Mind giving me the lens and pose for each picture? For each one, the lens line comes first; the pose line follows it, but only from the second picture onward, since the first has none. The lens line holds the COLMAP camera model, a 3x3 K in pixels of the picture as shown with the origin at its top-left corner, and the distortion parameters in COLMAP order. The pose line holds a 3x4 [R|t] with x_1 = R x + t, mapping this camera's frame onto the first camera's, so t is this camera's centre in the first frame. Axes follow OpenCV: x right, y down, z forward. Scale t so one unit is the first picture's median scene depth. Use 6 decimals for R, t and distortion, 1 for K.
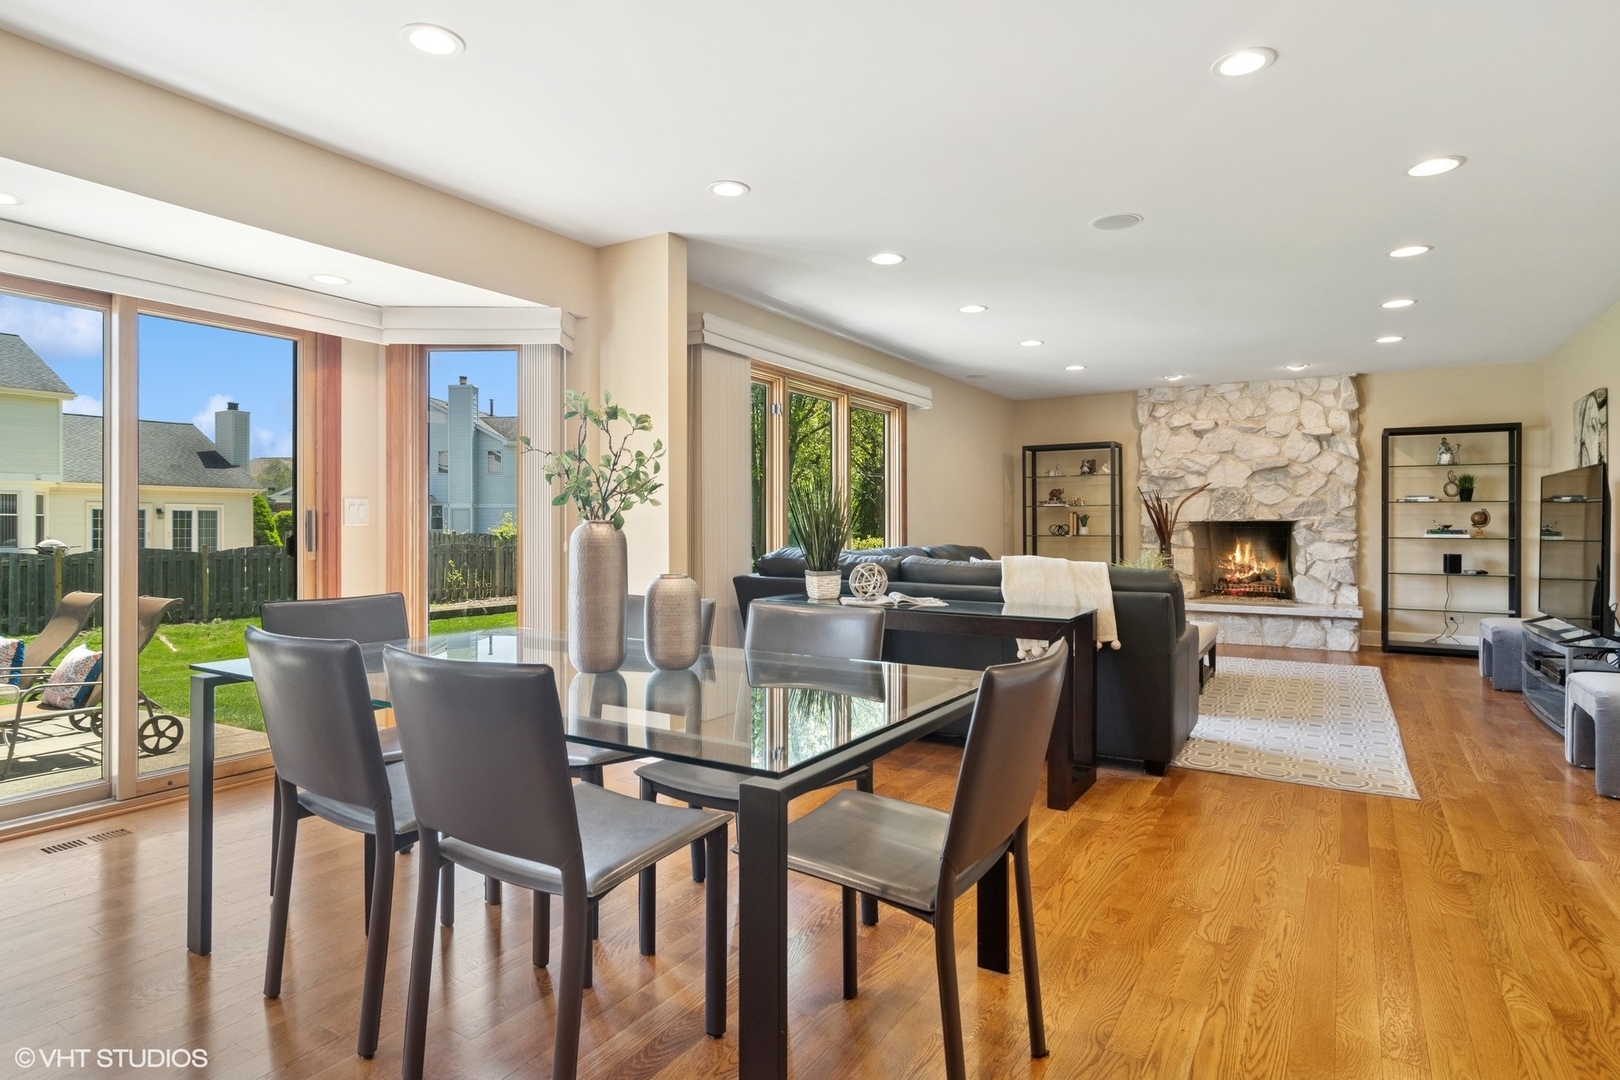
lens RADIAL K [[875.0, 0, 809.2], [0, 875.0, 524.9], [0, 0, 1]] dist [-0.000934, 0.002412]
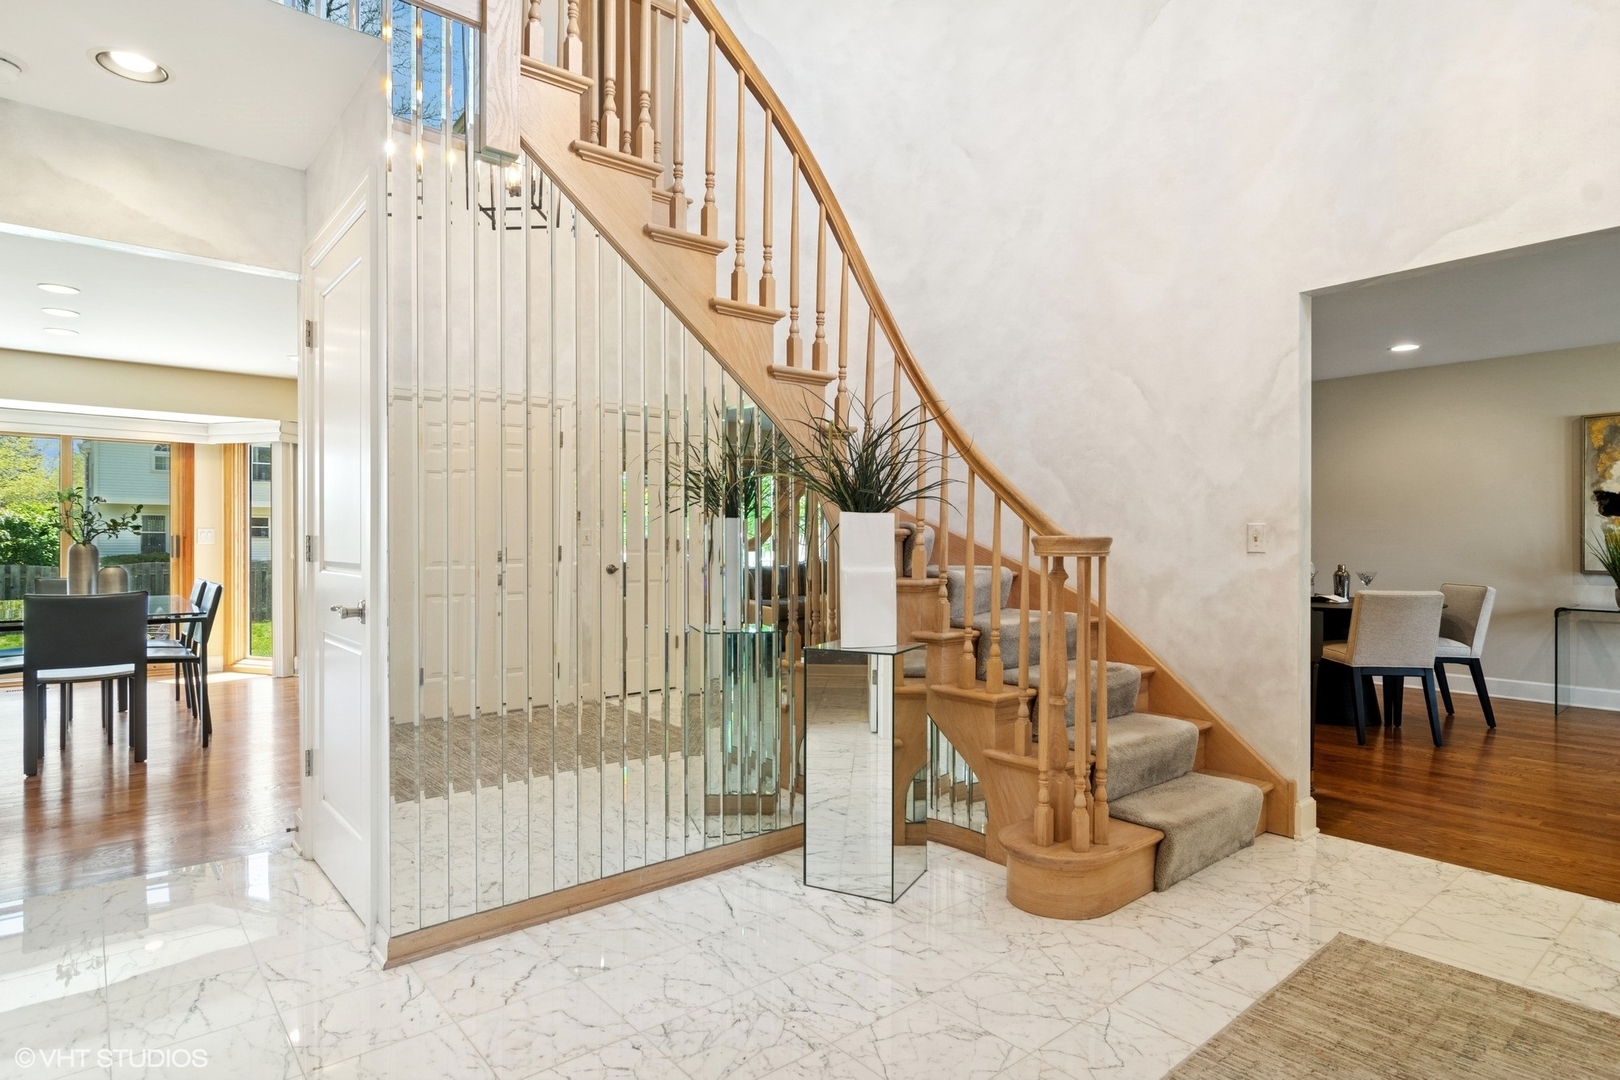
lens RADIAL K [[875.0, 0, 809.5], [0, 875.0, 543.0], [0, 0, 1]] dist [-0.000934, 0.002412]
pose [[0.949861, 0.000583, -0.312671, 0.655055], [-0.000363, 1.000000, 0.000761, -0.001490], [0.312671, -0.000609, 0.949861, -0.177293]]
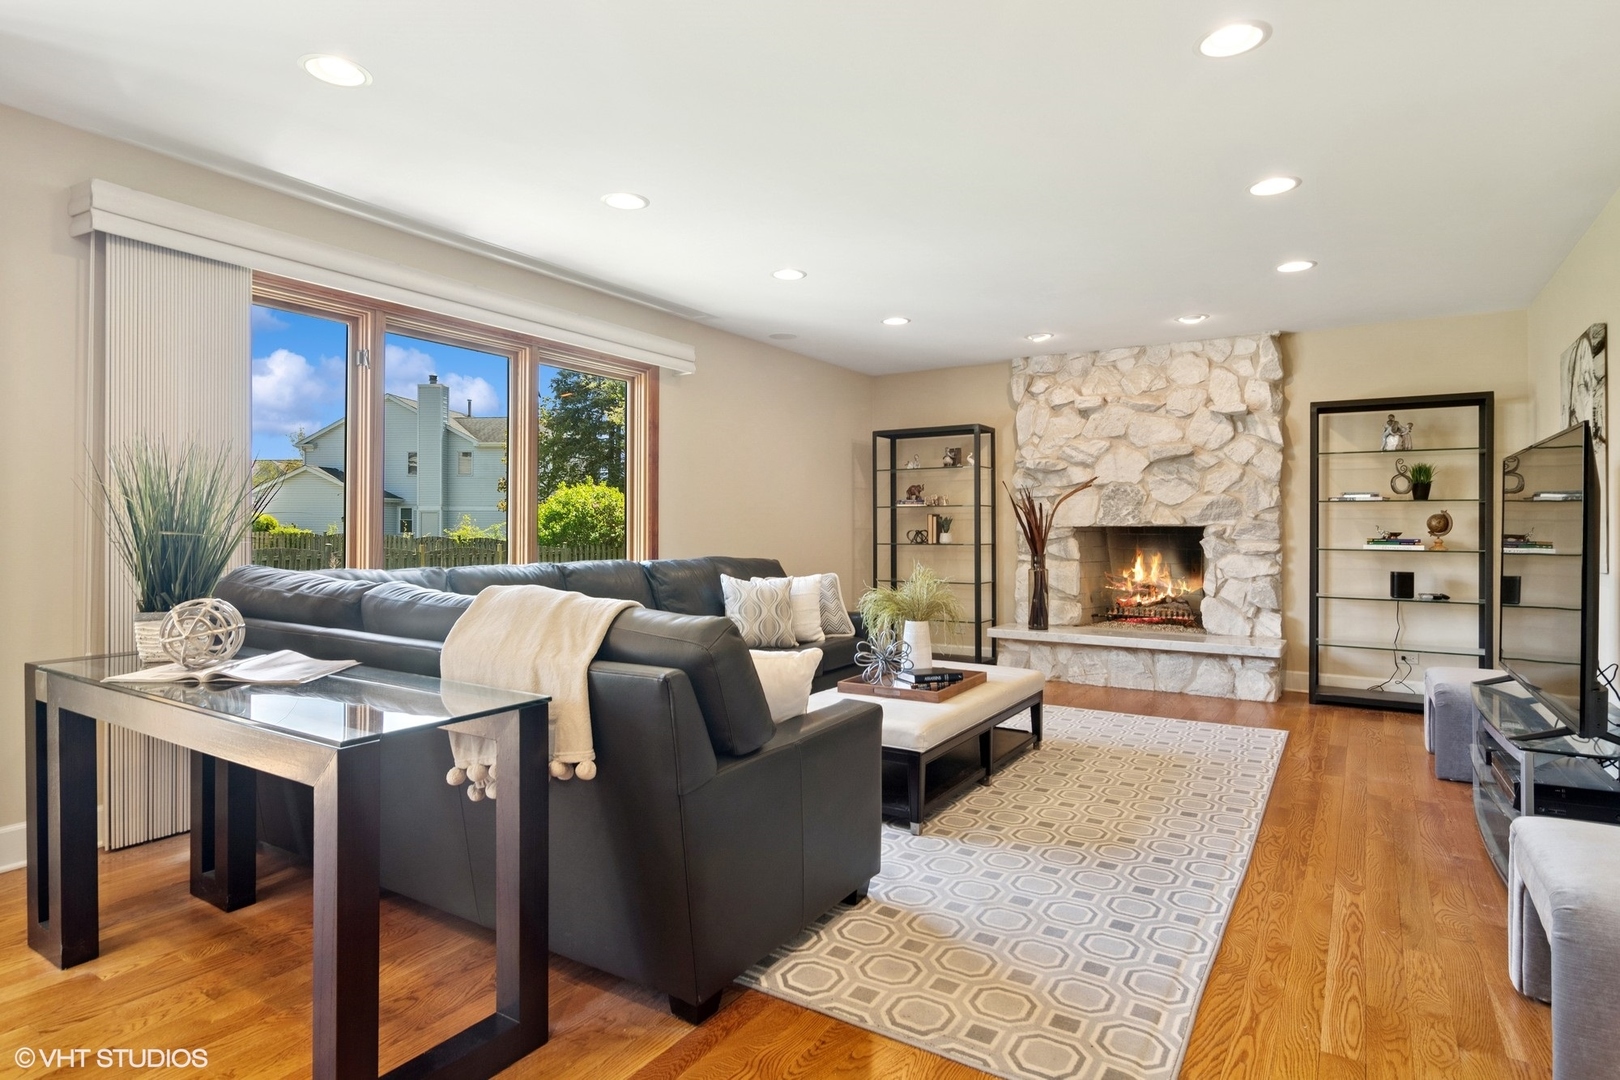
lens RADIAL K [[875.0, 0, 805.9], [0, 875.0, 526.2], [0, 0, 1]] dist [-0.000934, 0.002412]
pose [[0.999850, 0.003456, -0.016994, 0.229498], [-0.003522, 0.999986, -0.003855, -0.000427], [0.016981, 0.003914, 0.999848, 0.237739]]
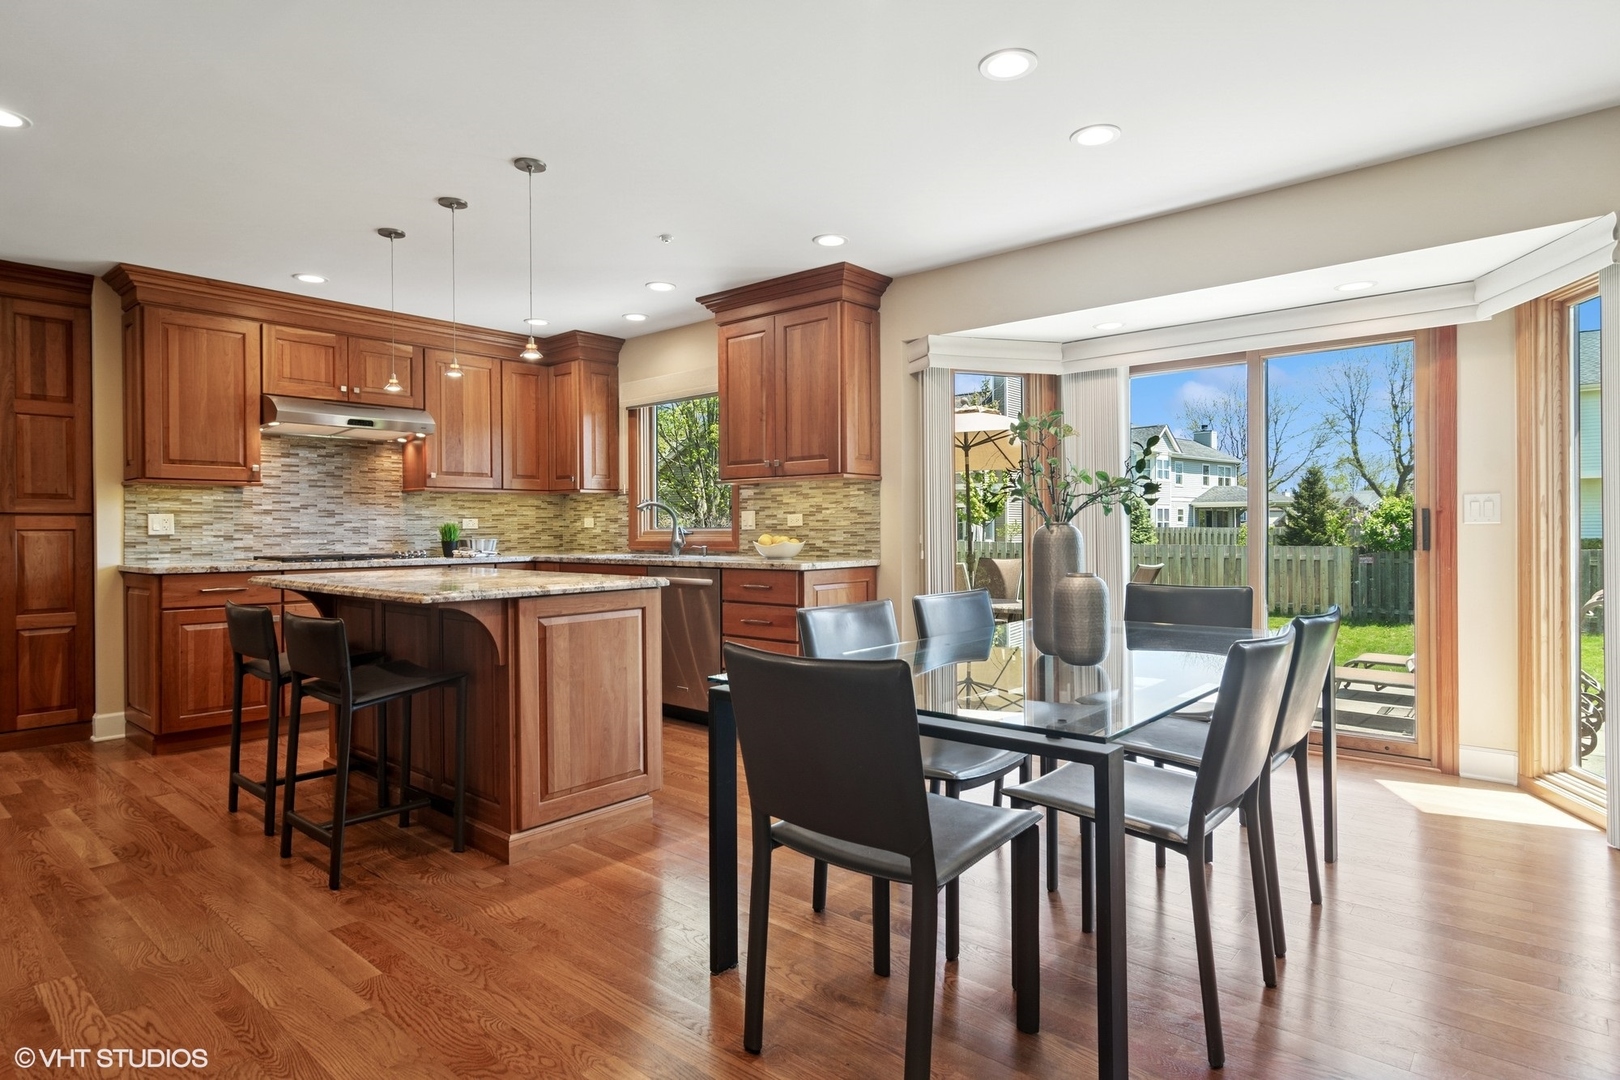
lens RADIAL K [[875.0, 0, 809.1], [0, 875.0, 531.8], [0, 0, 1]] dist [-0.000934, 0.002412]
pose [[-0.165492, 0.002971, -0.986207, 0.261570], [0.009225, 0.999956, 0.001465, 0.000719], [0.986168, -0.008855, -0.165513, 0.241946]]
